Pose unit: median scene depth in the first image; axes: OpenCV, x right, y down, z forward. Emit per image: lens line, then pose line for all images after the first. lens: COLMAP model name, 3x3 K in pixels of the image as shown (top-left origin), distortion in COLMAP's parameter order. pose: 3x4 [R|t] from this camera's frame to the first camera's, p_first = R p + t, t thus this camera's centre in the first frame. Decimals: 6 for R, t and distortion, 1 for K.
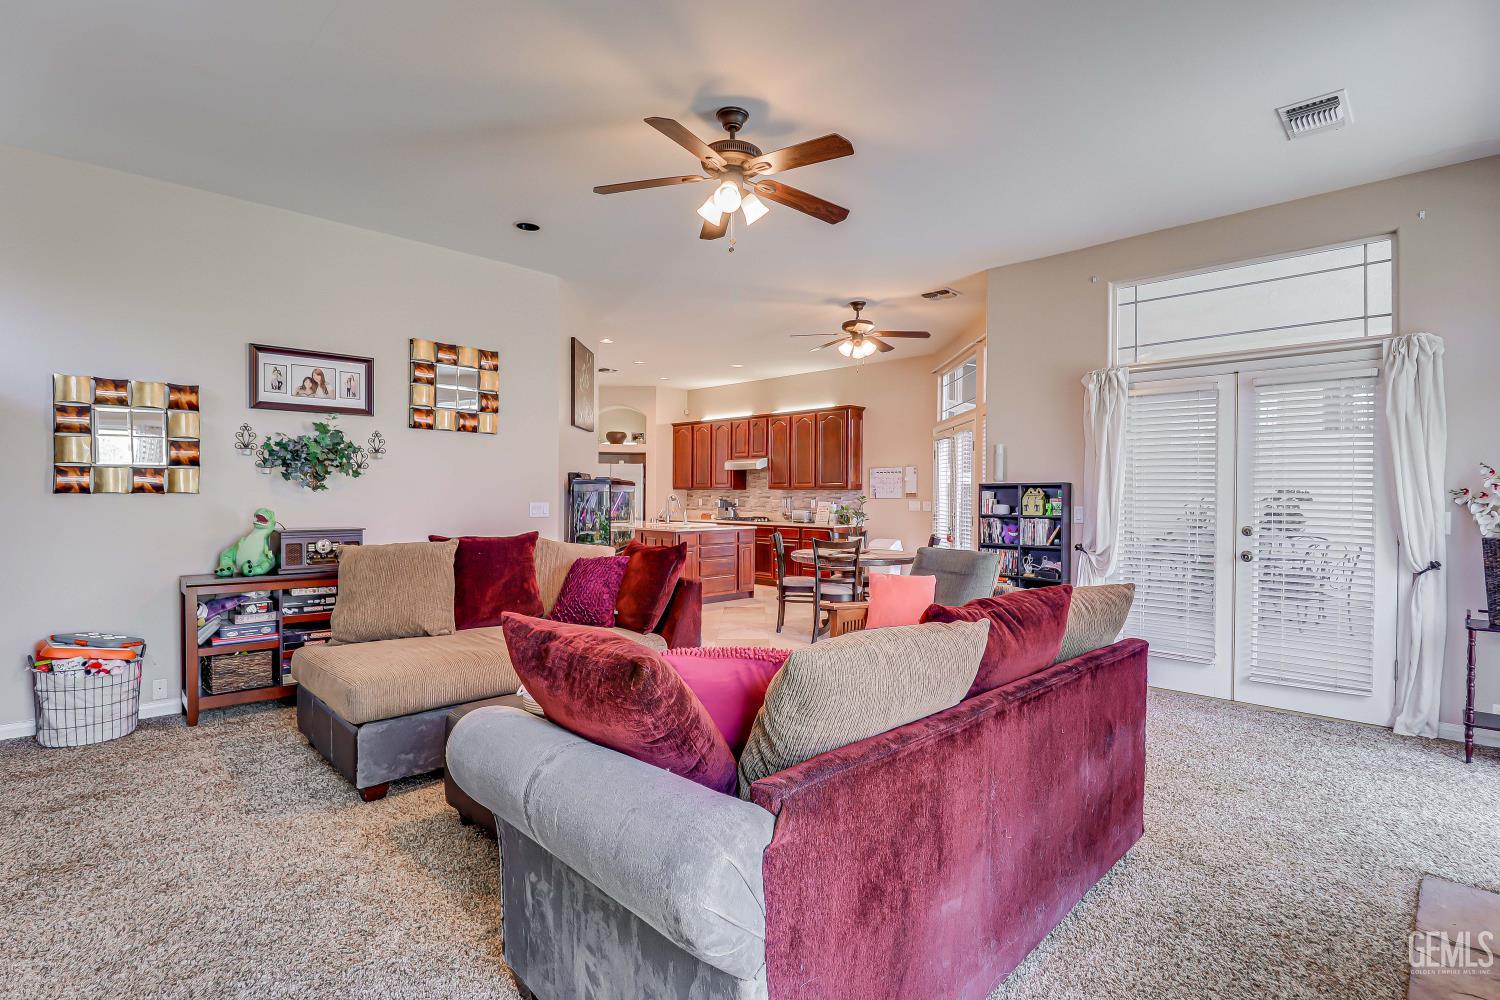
lens RADIAL K [[705.0, 0, 745.5], [0, 705.0, 508.9], [0, 0, 1]] dist [0.007630, -0.017311]
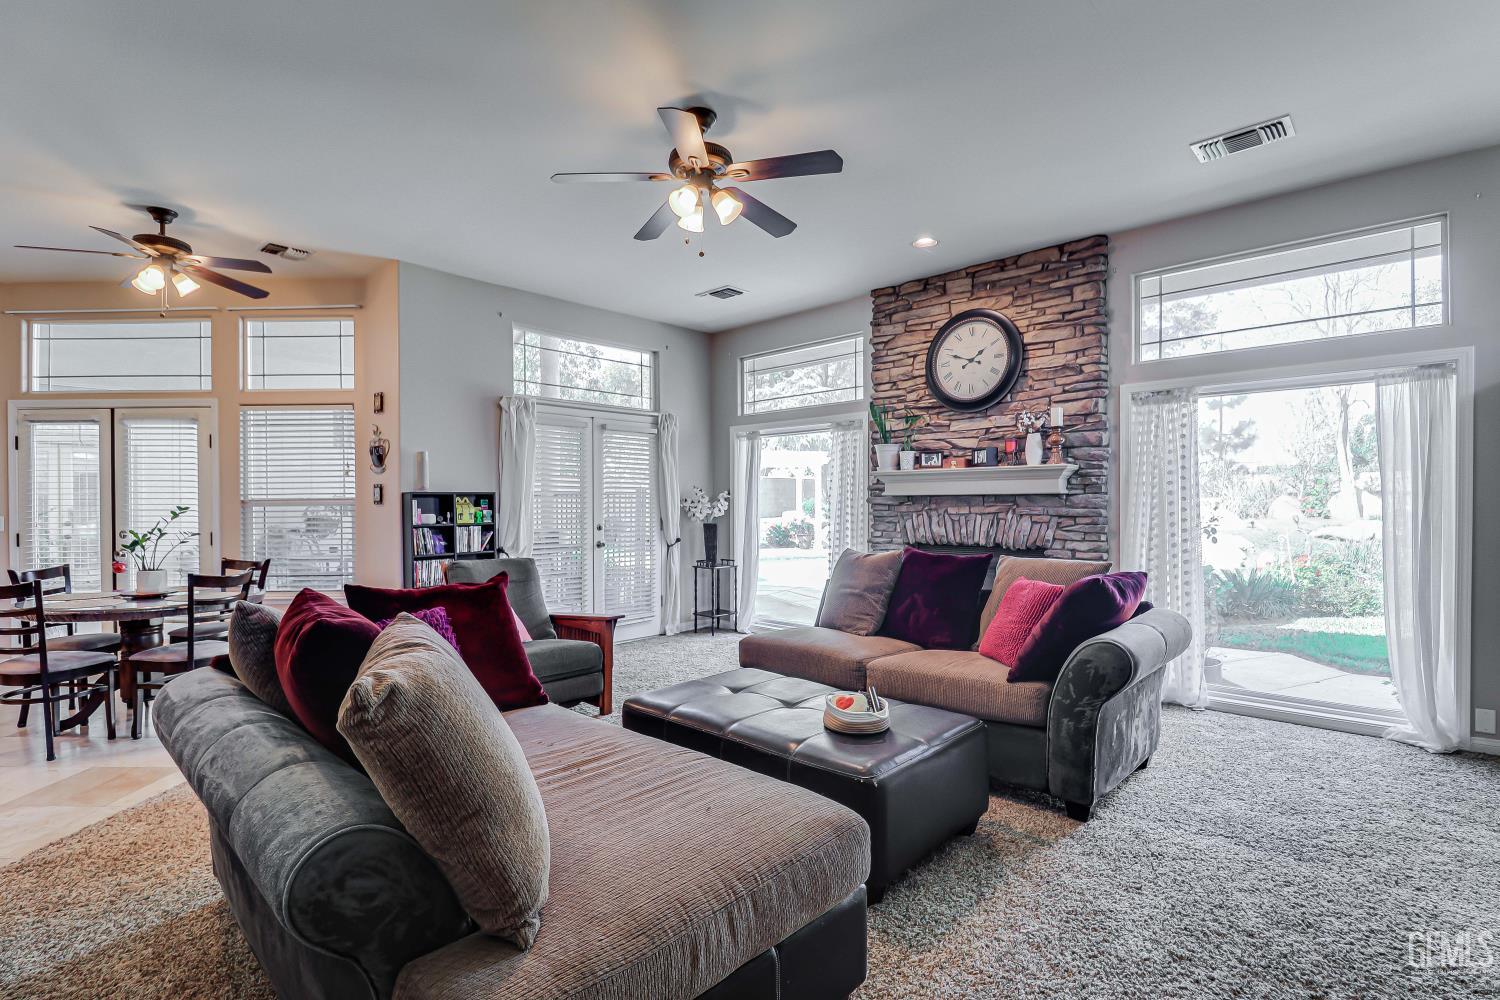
lens RADIAL K [[705.0, 0, 745.5], [0, 705.0, 508.9], [0, 0, 1]] dist [0.007630, -0.017311]
pose [[-0.016178, -0.012419, 0.999792, -0.315414], [0.025907, 0.999582, 0.012836, -0.007325], [-0.999533, 0.026109, -0.015850, 0.302548]]
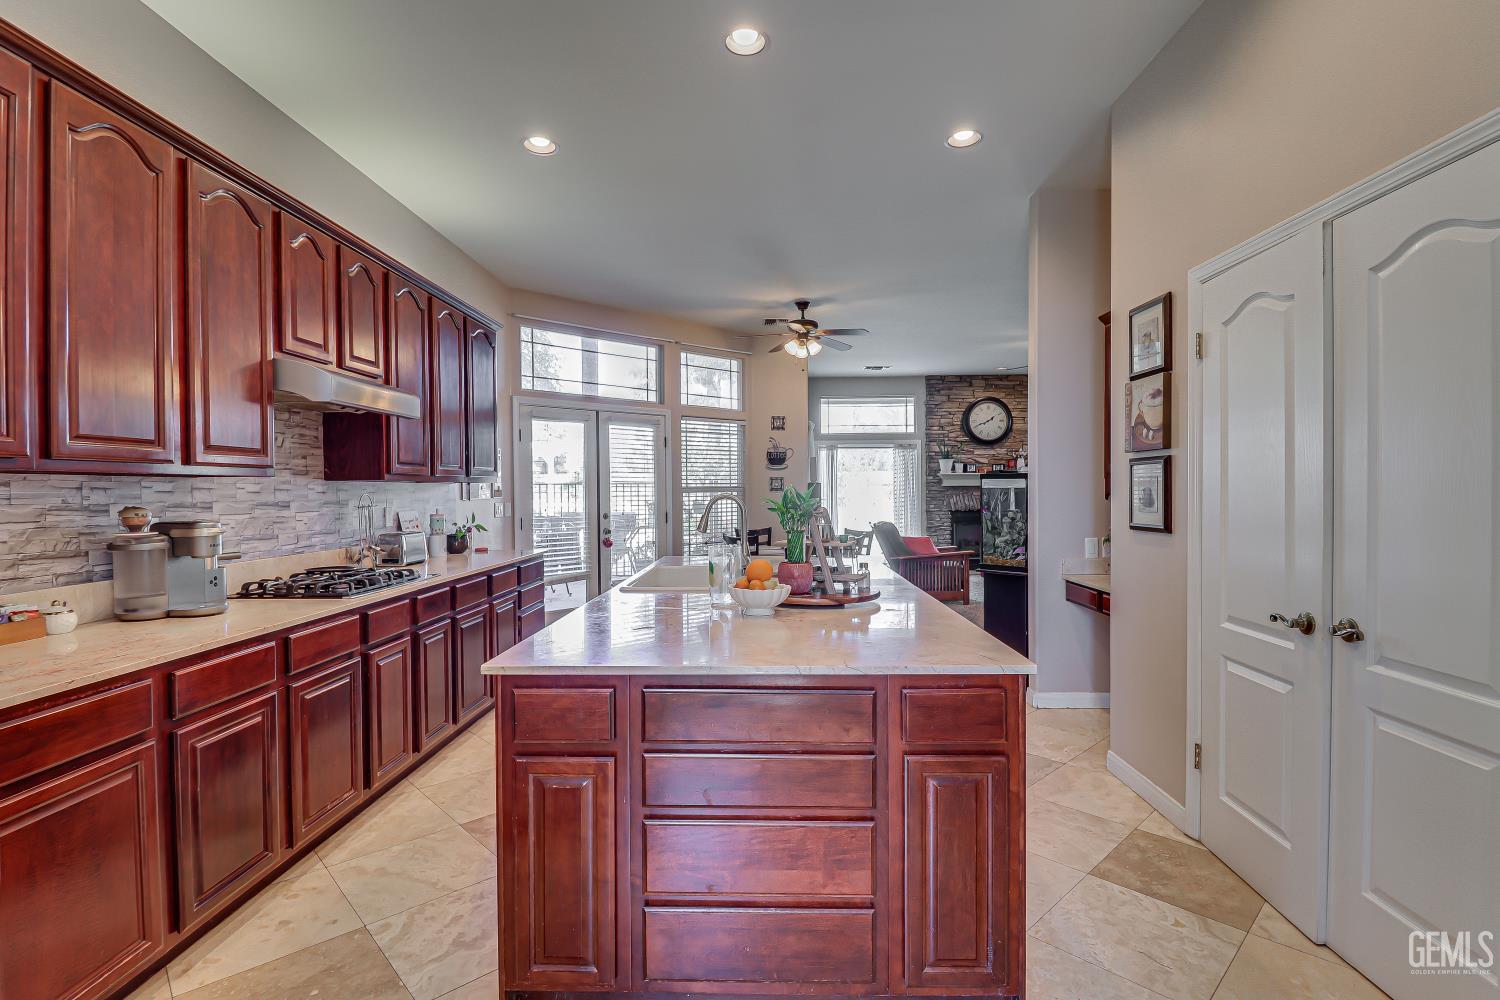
lens RADIAL K [[705.0, 0, 745.5], [0, 705.0, 508.9], [0, 0, 1]] dist [0.007630, -0.017311]
pose [[-0.677469, -0.020859, 0.735256, -0.342002], [0.018341, 0.998808, 0.045236, -0.026531], [-0.735323, 0.044131, -0.676278, 1.116152]]
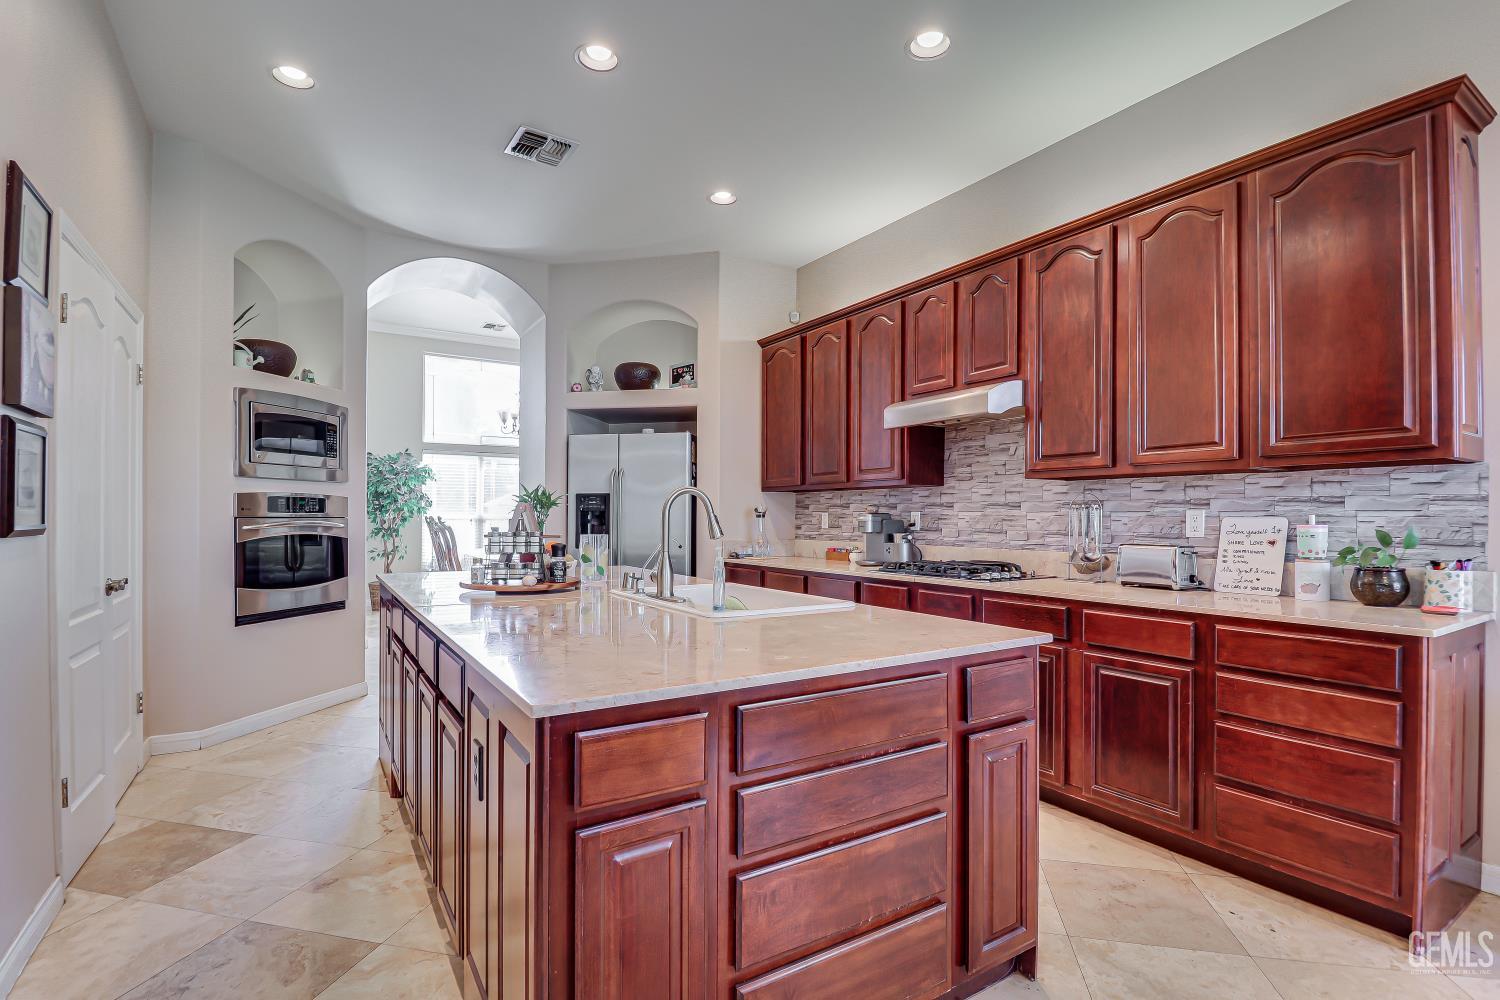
lens RADIAL K [[705.0, 0, 745.5], [0, 705.0, 508.9], [0, 0, 1]] dist [0.007630, -0.017311]
pose [[0.976102, -0.004239, -0.217269, -0.021612], [-0.003044, 0.999445, -0.033178, -0.003208], [0.217289, 0.033047, 0.975548, 0.667188]]
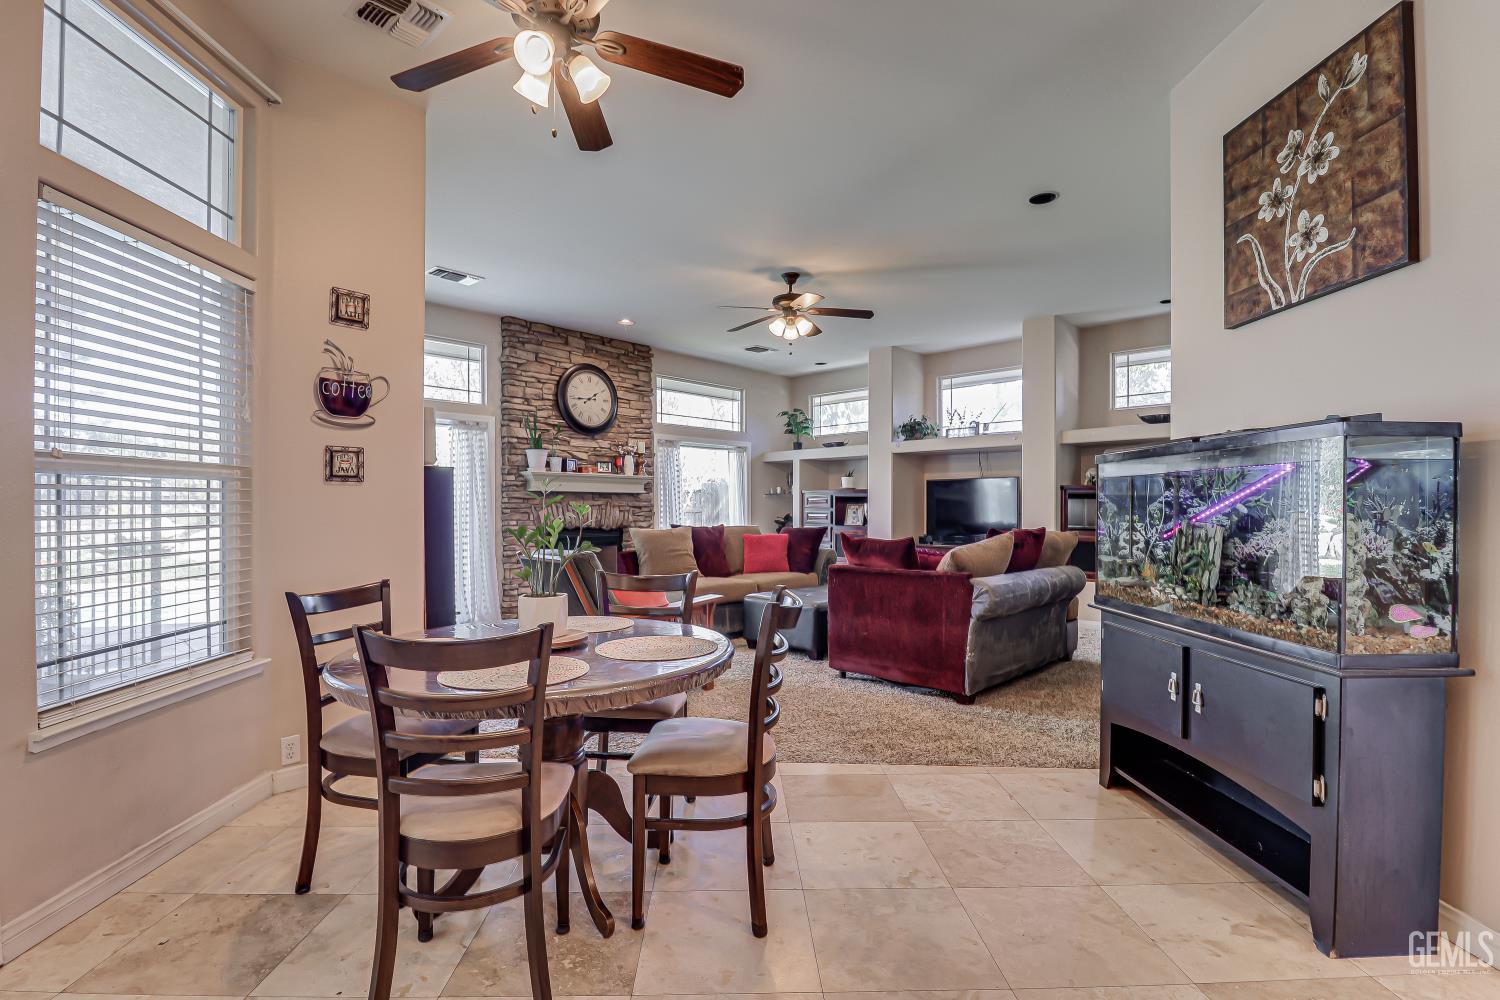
lens RADIAL K [[705.0, 0, 745.5], [0, 705.0, 508.9], [0, 0, 1]] dist [0.007630, -0.017311]
pose [[-0.999762, -0.004898, -0.021270, 0.044268], [-0.005376, 0.999733, 0.022481, -0.006889], [0.021155, 0.022590, -0.999521, 0.866489]]
